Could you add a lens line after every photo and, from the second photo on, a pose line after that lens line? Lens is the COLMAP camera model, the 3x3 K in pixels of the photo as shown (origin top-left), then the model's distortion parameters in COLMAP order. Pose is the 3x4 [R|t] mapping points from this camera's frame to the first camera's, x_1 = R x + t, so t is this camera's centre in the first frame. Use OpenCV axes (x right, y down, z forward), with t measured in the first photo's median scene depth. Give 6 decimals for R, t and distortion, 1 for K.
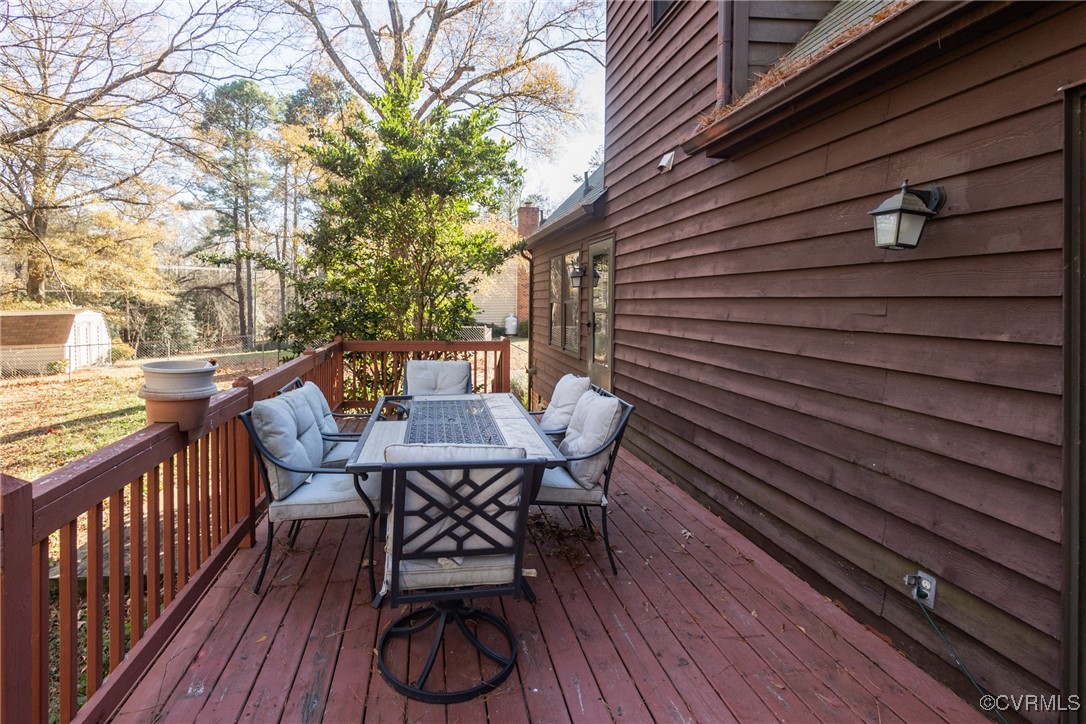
lens RADIAL K [[502.3, 0, 546.5], [0, 502.3, 355.8], [0, 0, 1]] dist [0.002302, 0.000811]
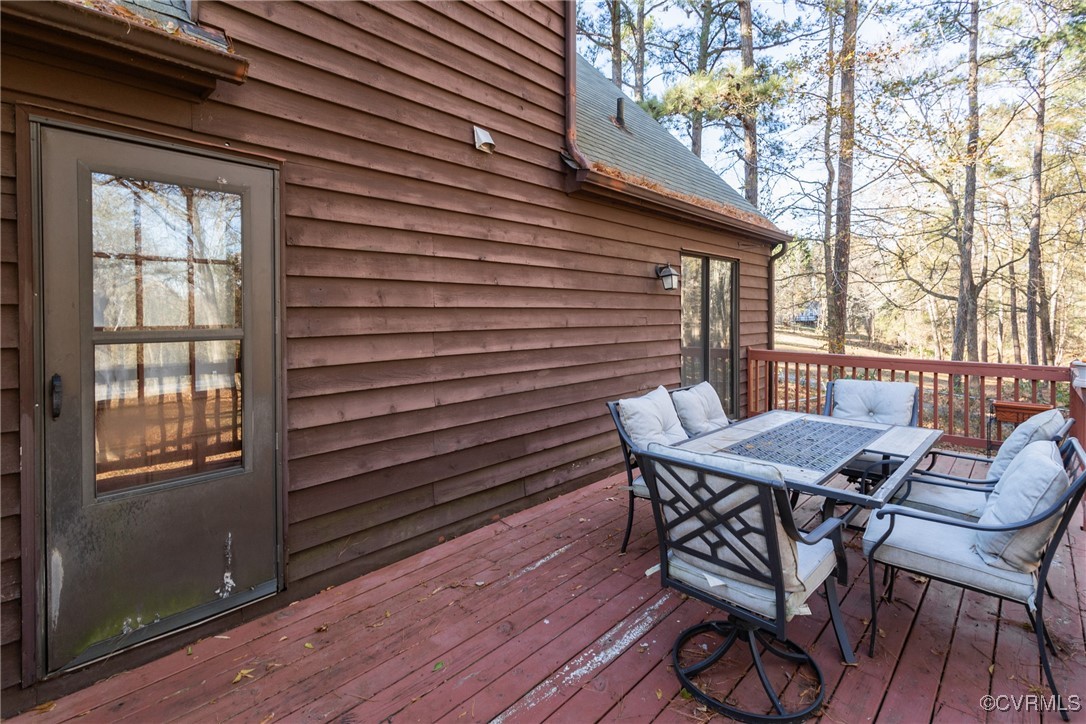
lens RADIAL K [[502.3, 0, 546.5], [0, 502.3, 355.8], [0, 0, 1]] dist [0.002302, 0.000811]
pose [[-0.543551, -0.072754, 0.836217, -0.591326], [0.092337, 0.985007, 0.145720, -0.172061], [-0.834282, 0.156420, -0.528684, 1.596266]]
